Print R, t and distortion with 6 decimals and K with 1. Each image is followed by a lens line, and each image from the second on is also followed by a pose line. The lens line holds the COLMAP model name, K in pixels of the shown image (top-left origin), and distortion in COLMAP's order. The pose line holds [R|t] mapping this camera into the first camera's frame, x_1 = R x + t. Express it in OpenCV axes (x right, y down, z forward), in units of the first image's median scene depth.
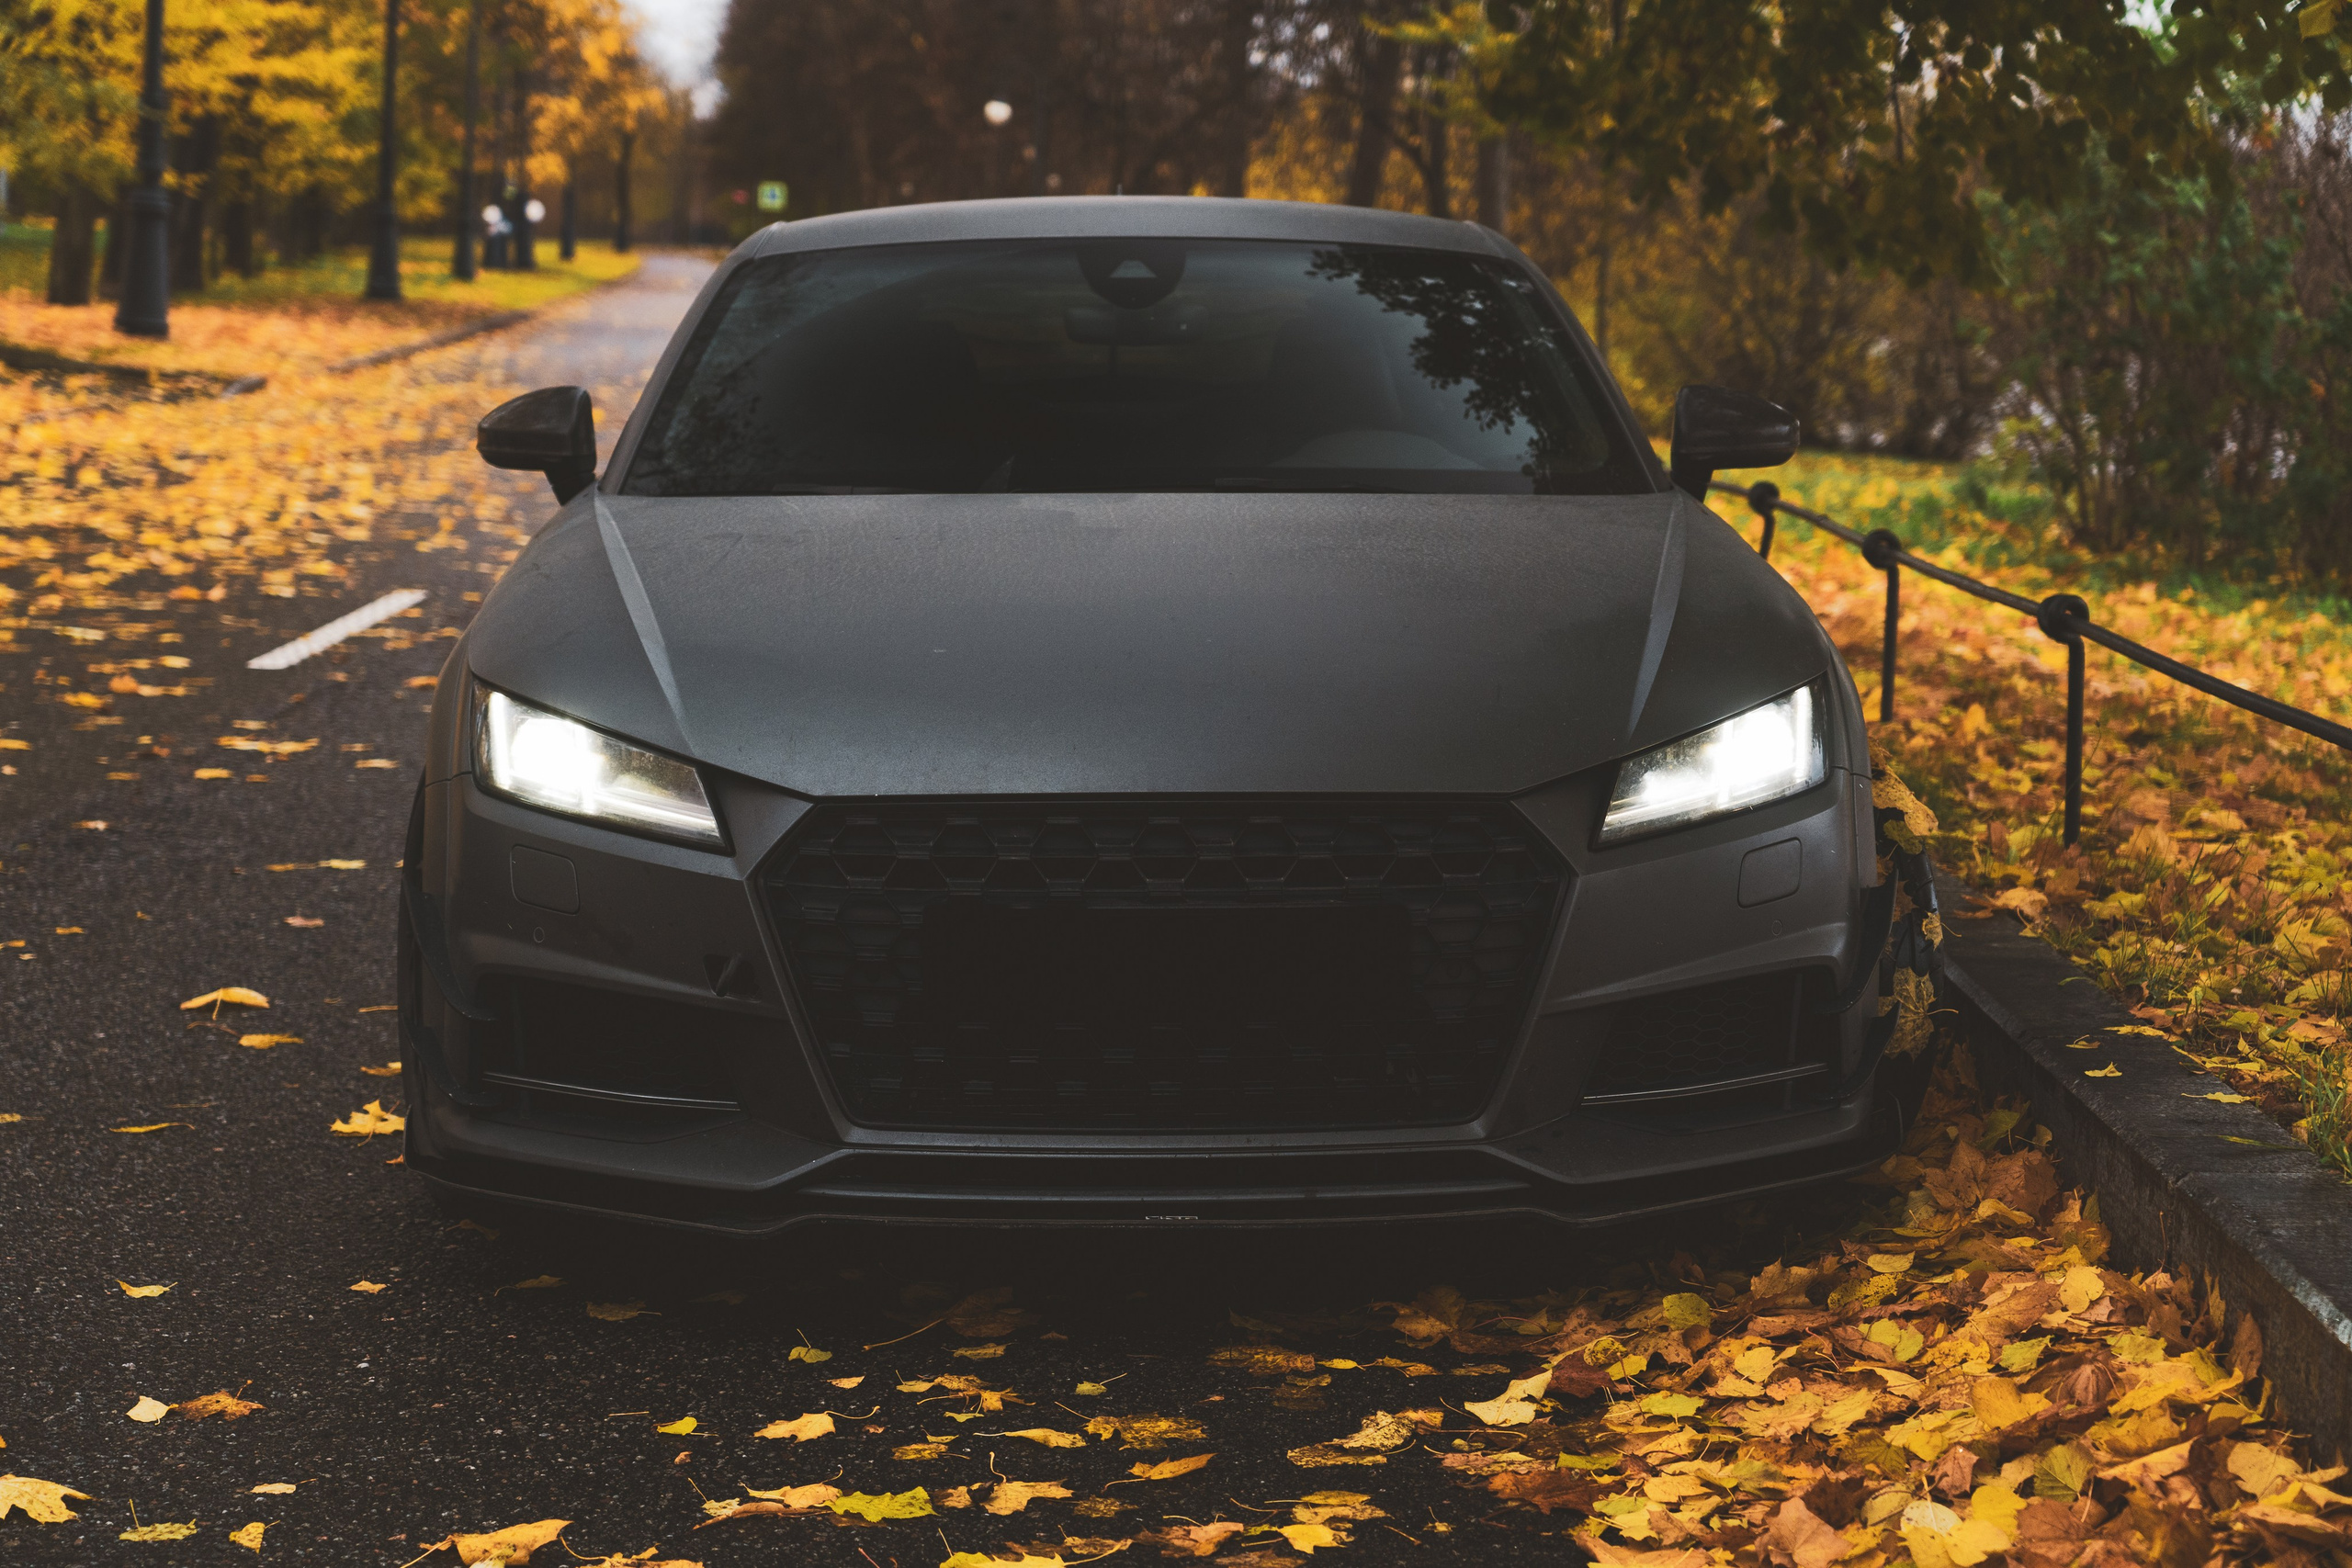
lens RADIAL K [[4368.2, 0, 1176.0], [0, 4368.2, 784.0], [0, 0, 1]] dist [-0.014097, -0.043243]
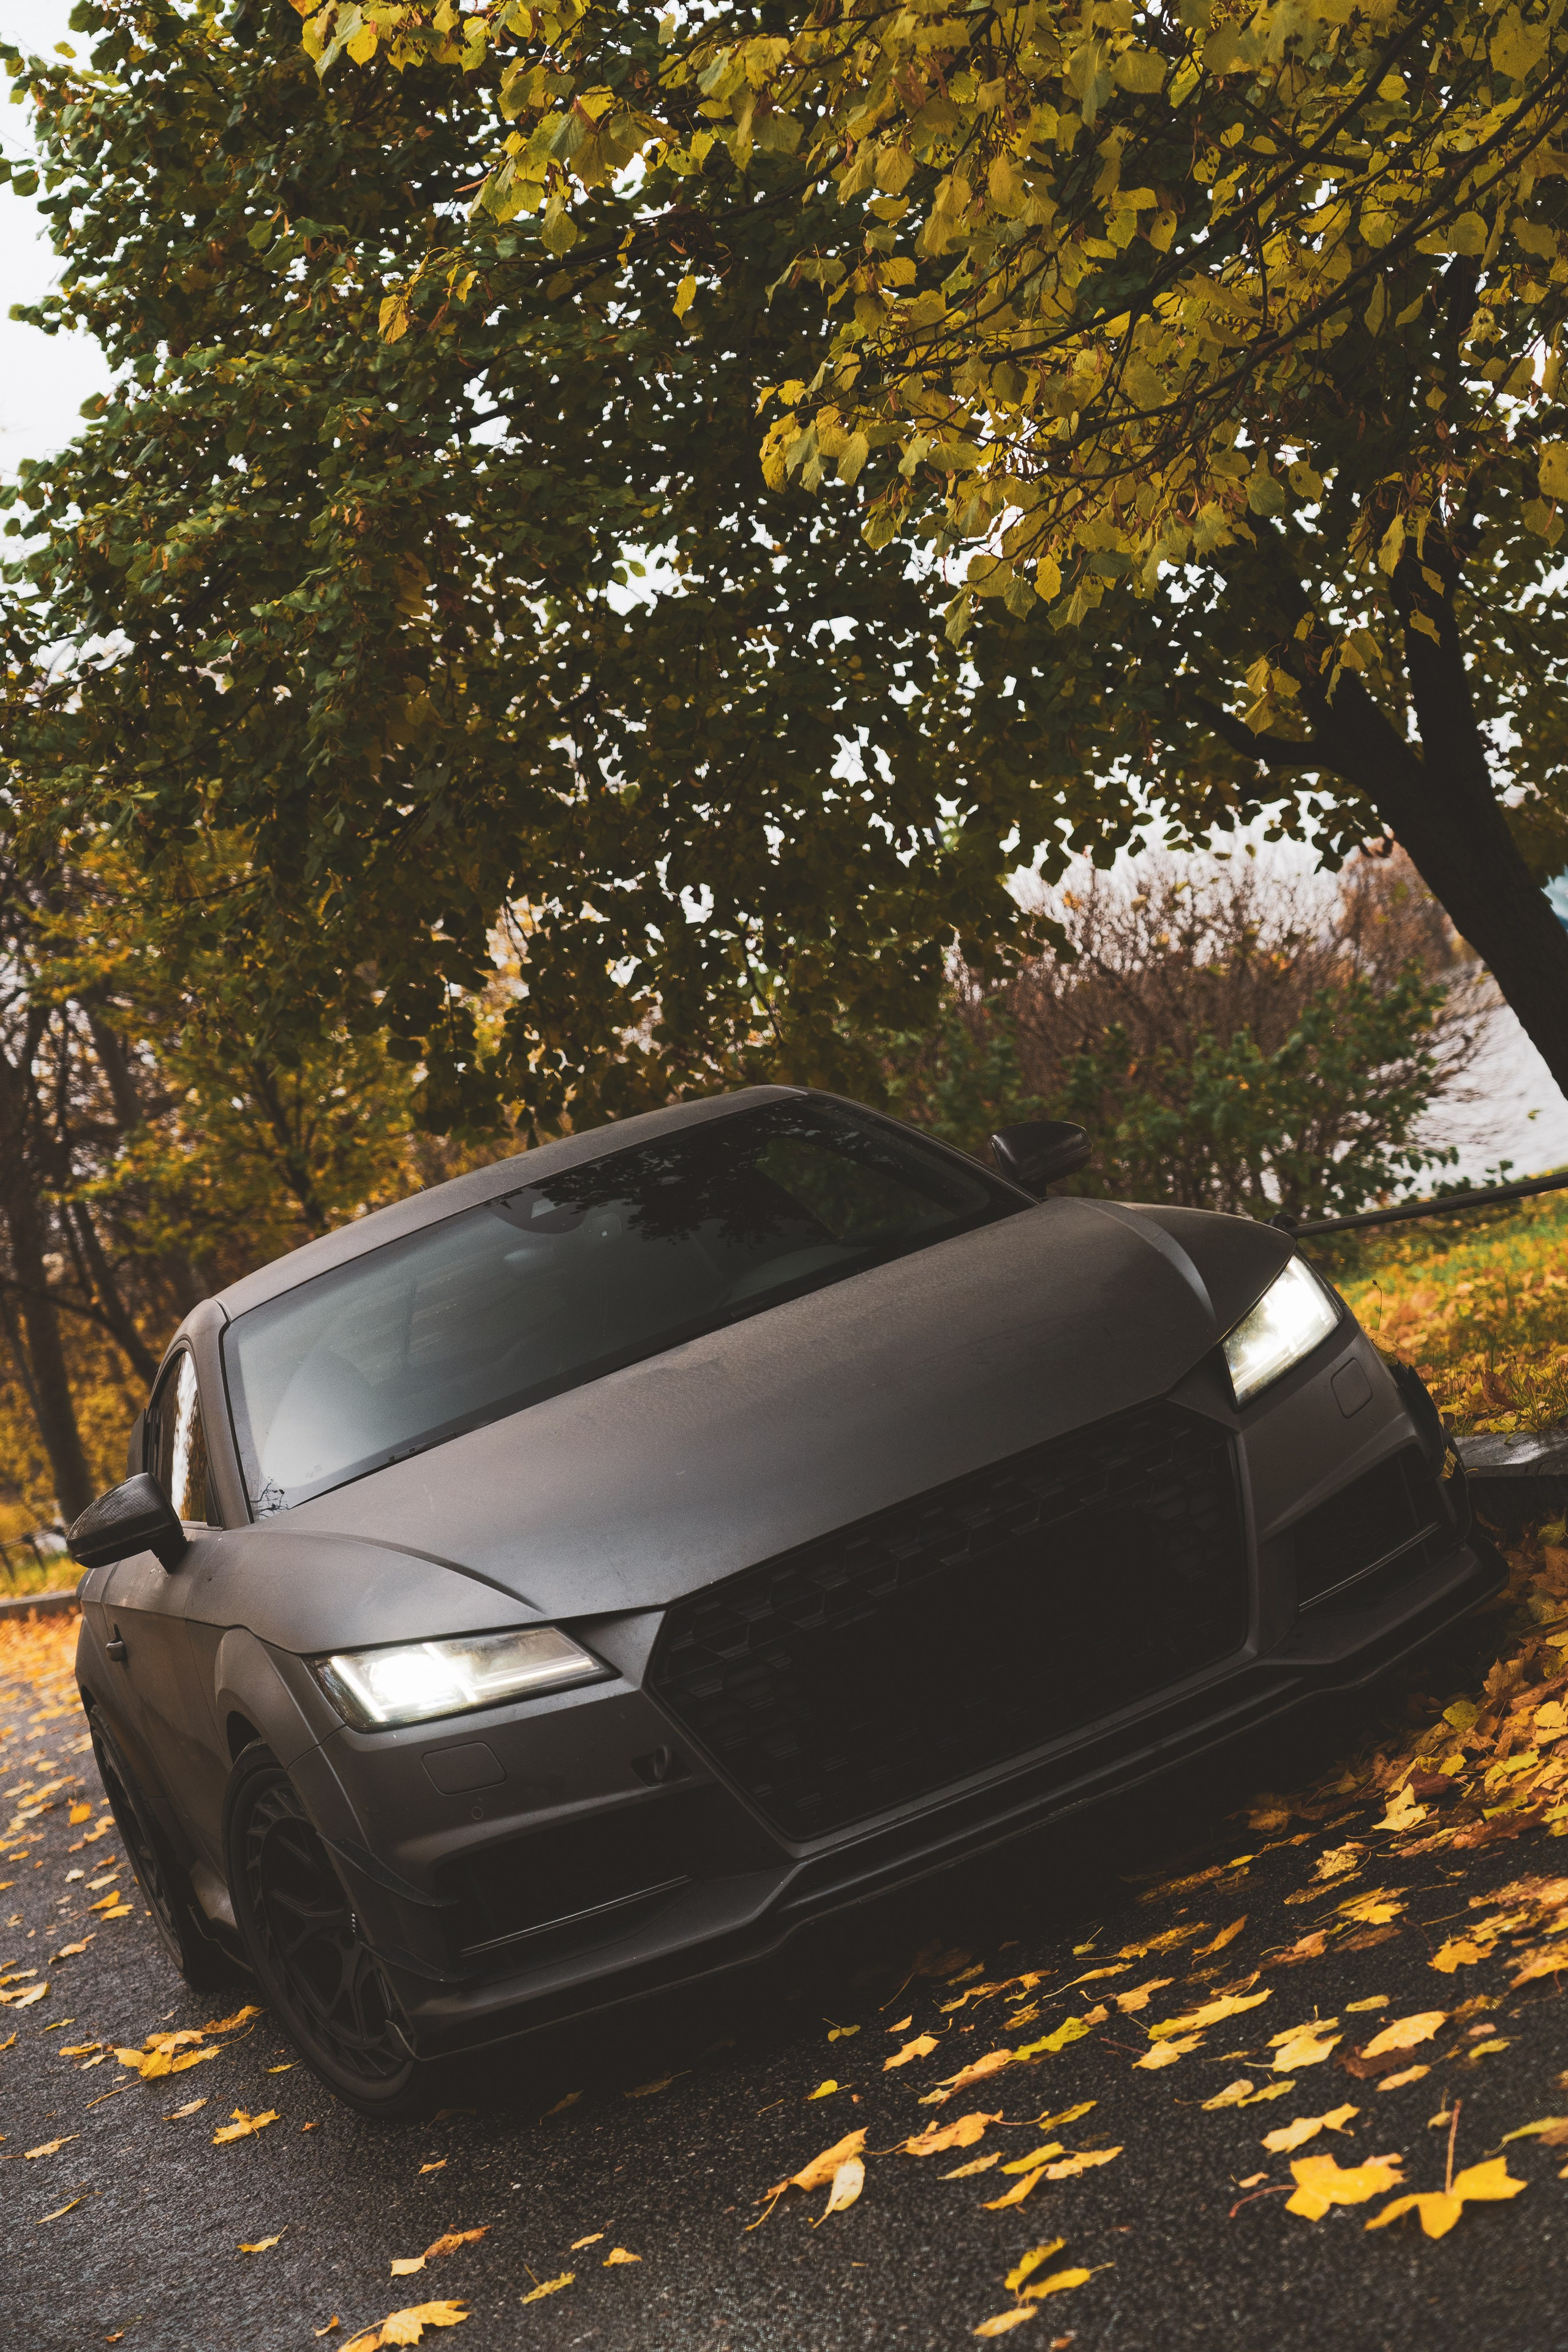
lens RADIAL K [[4321.1, 0, 784.0], [0, 4321.1, 1176.0], [0, 0, 1]] dist [0.045099, 0.100787]
pose [[0.904676, -0.357303, 0.232154, -0.289310], [0.389802, 0.914033, -0.112244, 0.042014], [-0.172092, 0.192038, 0.966181, -0.195754]]
